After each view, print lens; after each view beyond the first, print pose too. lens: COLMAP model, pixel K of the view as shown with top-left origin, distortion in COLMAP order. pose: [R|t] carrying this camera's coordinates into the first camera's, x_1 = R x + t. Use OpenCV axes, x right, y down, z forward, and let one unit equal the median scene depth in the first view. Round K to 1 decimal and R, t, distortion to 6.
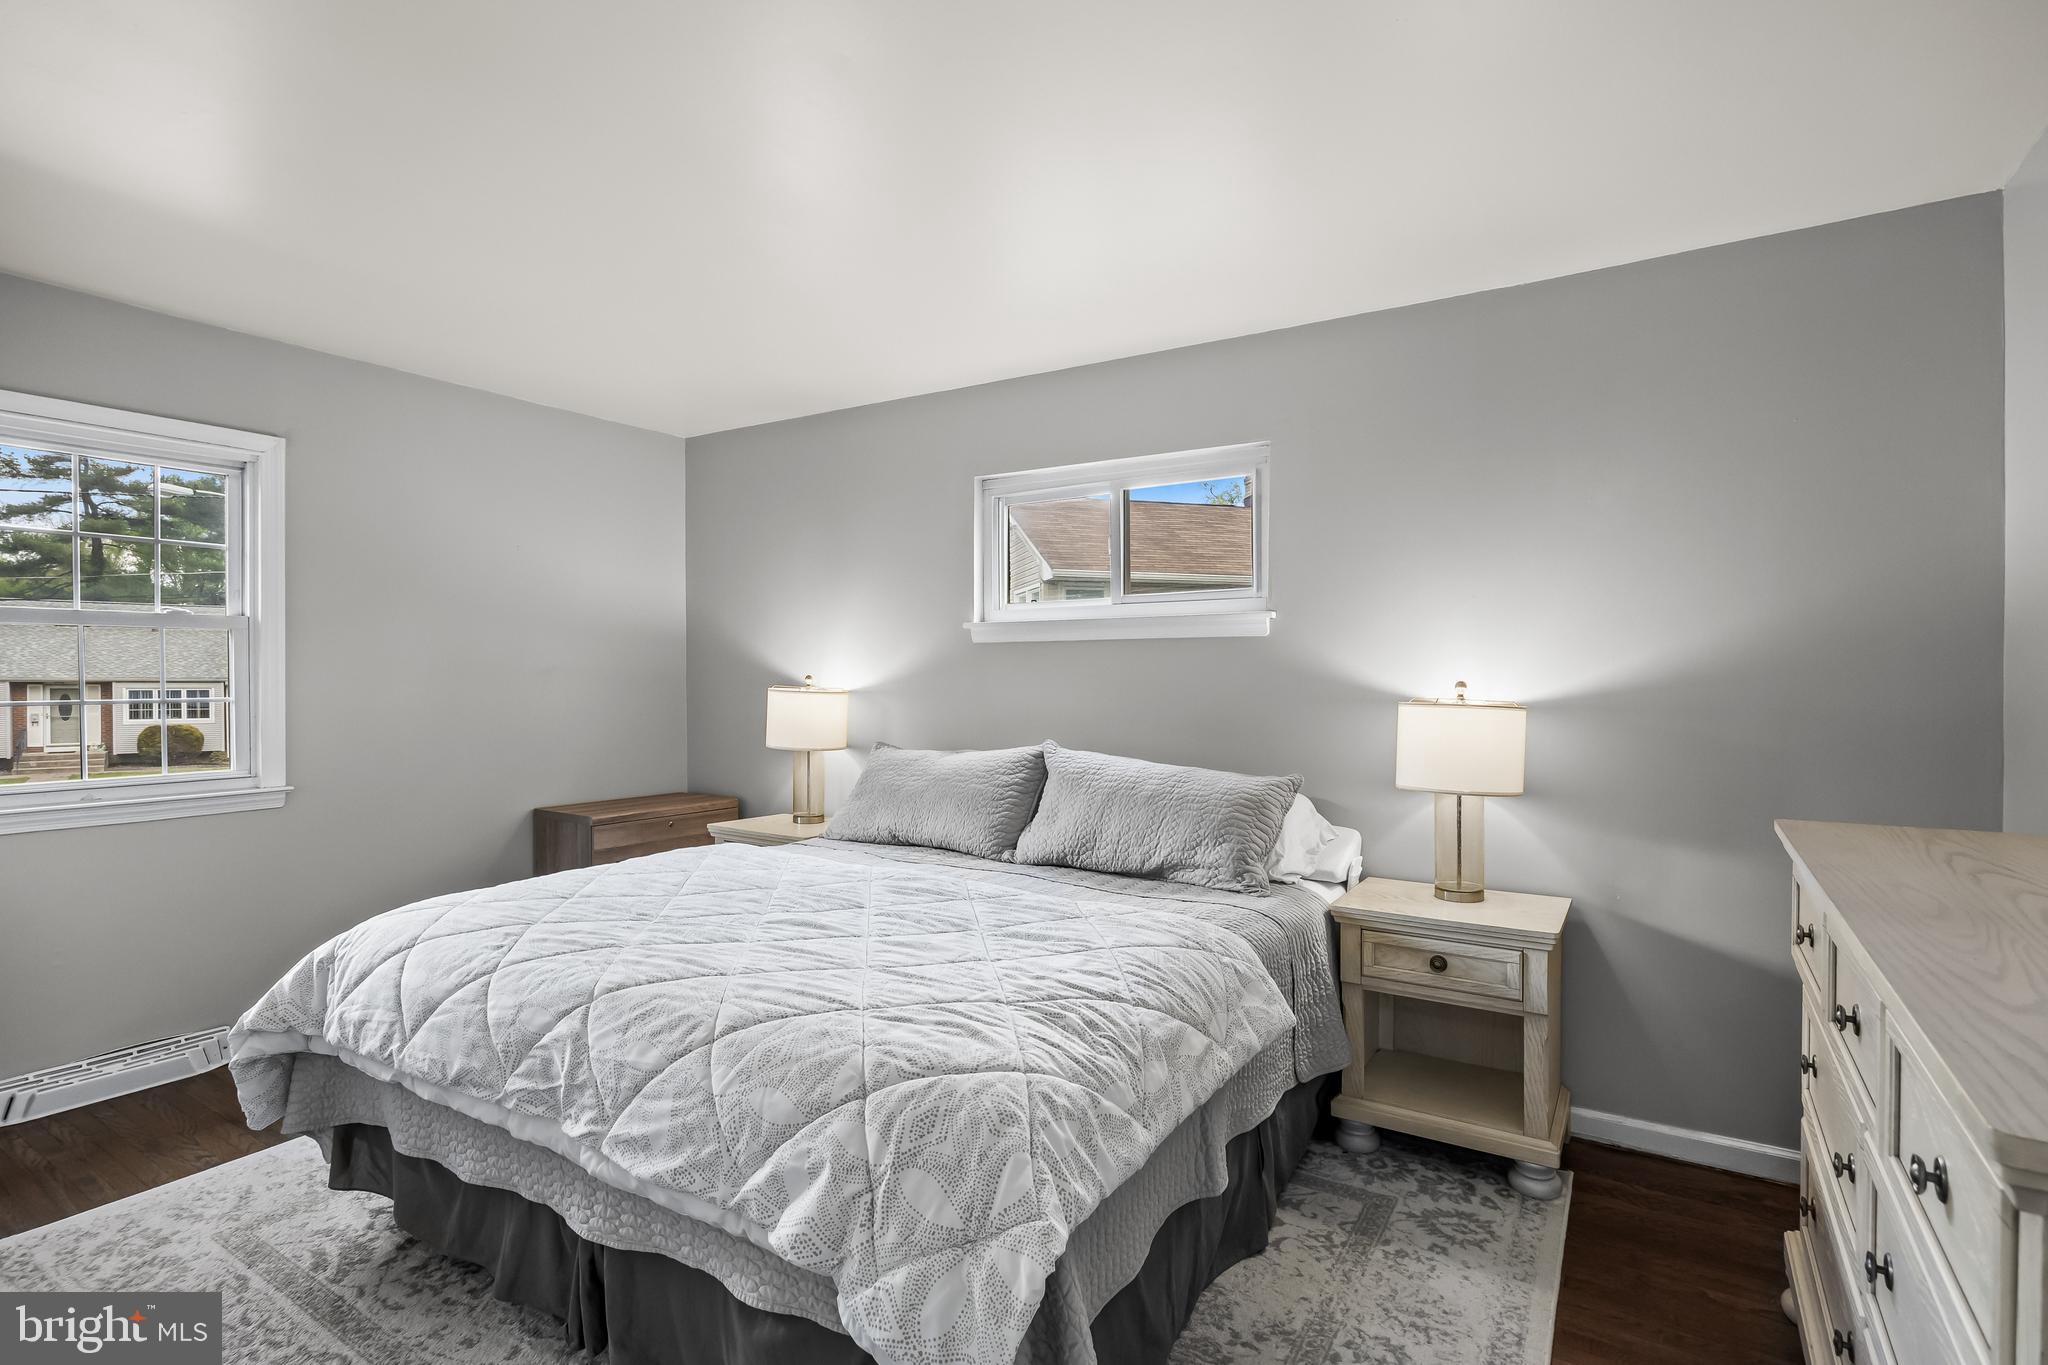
lens RADIAL K [[1004.0, 0, 1022.9], [0, 1004.0, 688.3], [0, 0, 1]] dist [-0.000837, -0.000657]
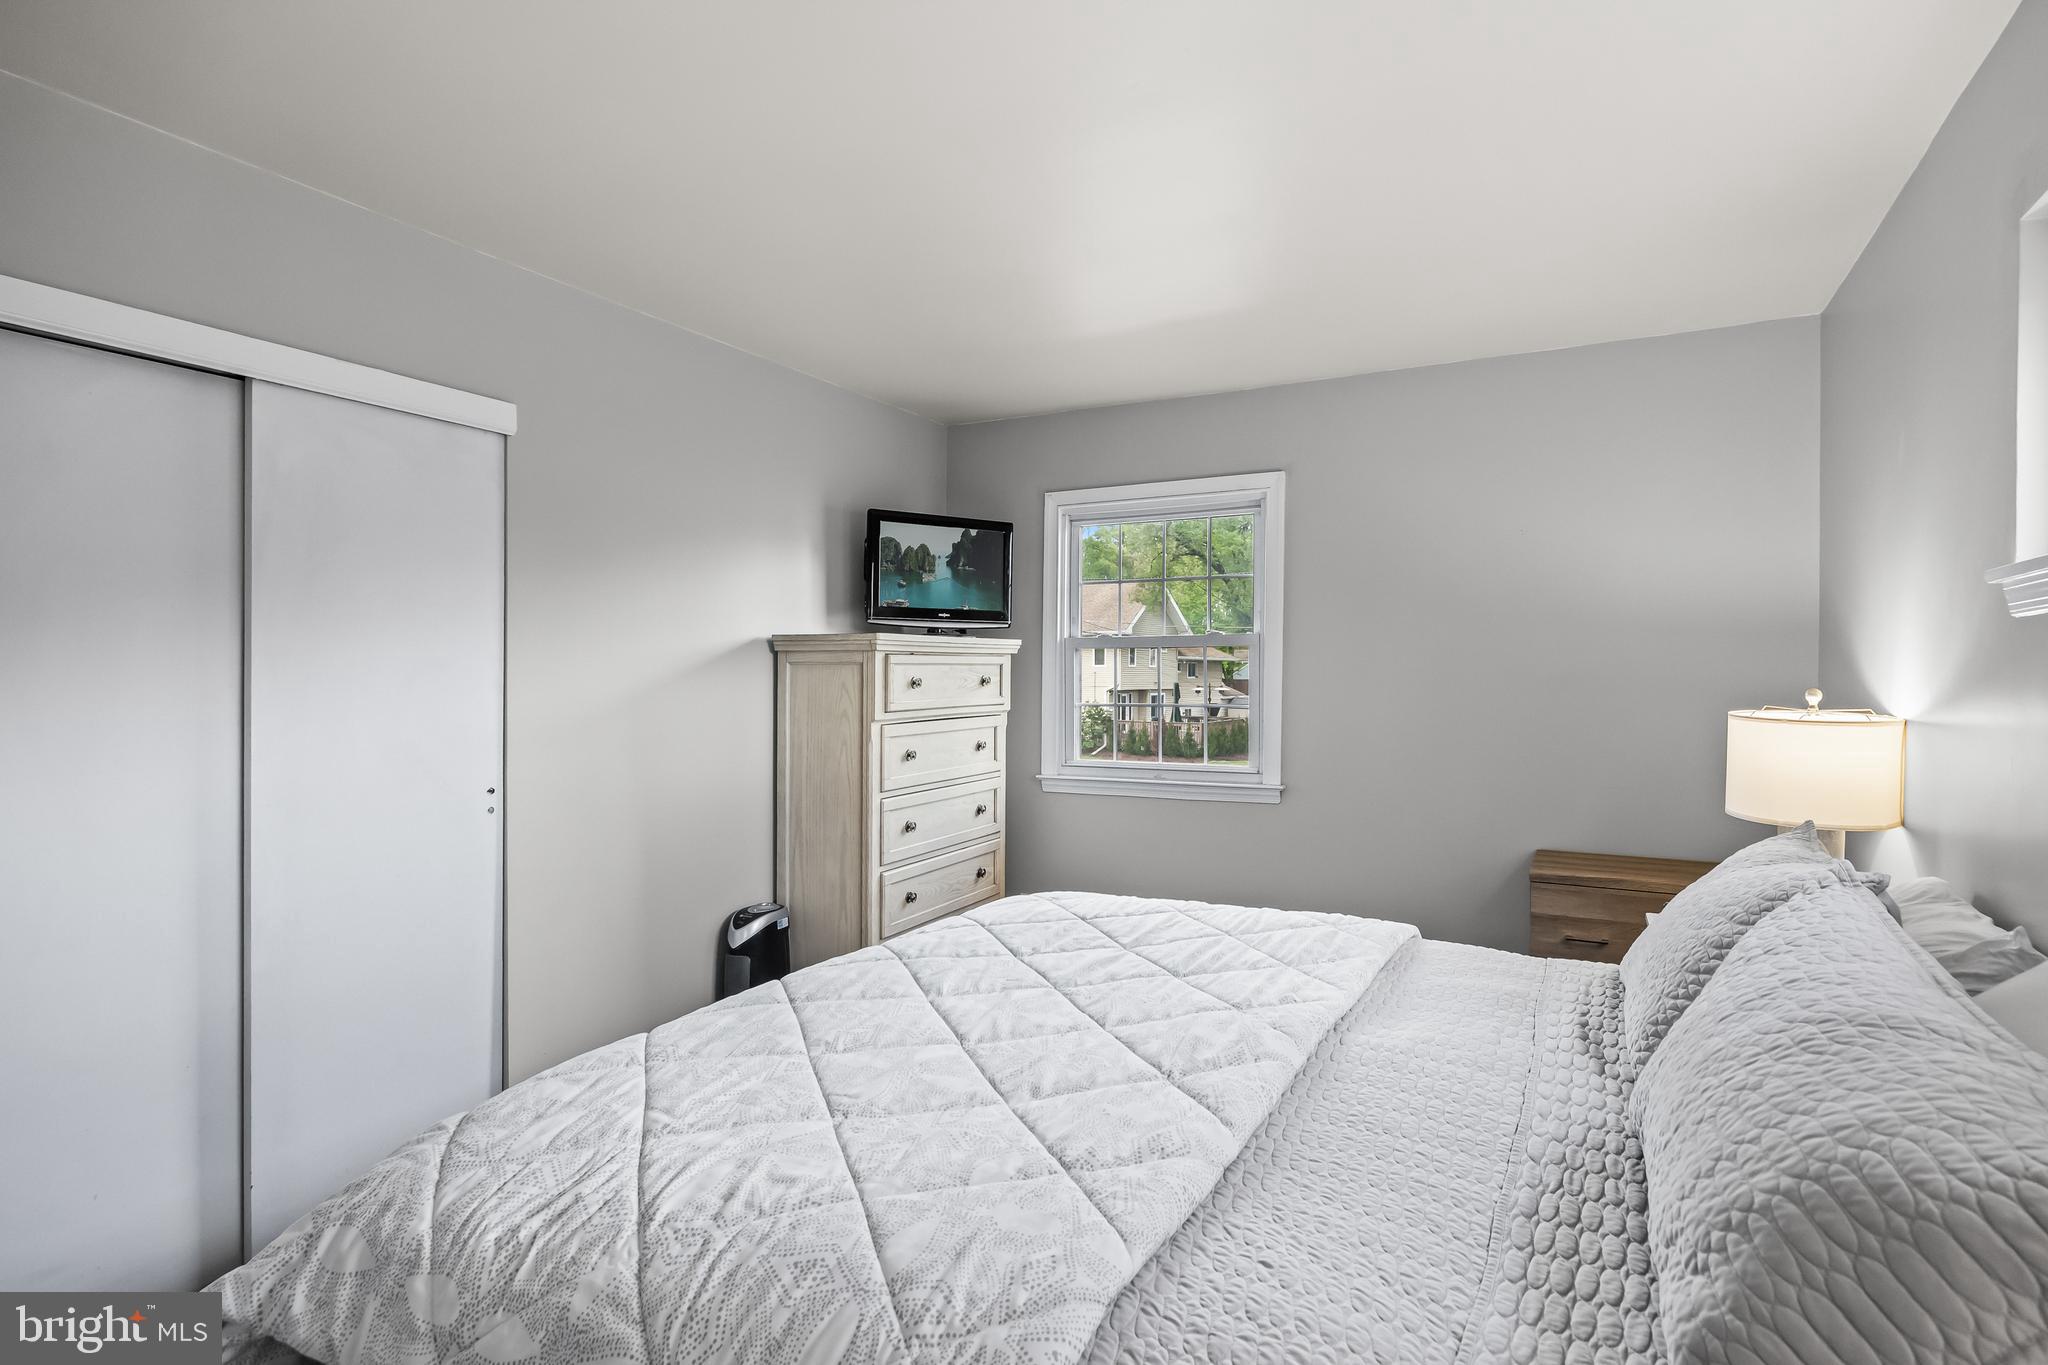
lens RADIAL K [[1061.3, 0, 1027.0], [0, 1061.3, 677.9], [0, 0, 1]] dist [-0.006161, -0.000738]
pose [[0.084238, 0.002325, -0.996443, 0.409666], [-0.010146, 0.999947, 0.001475, -0.020217], [0.996394, 0.009985, 0.084257, 0.624929]]
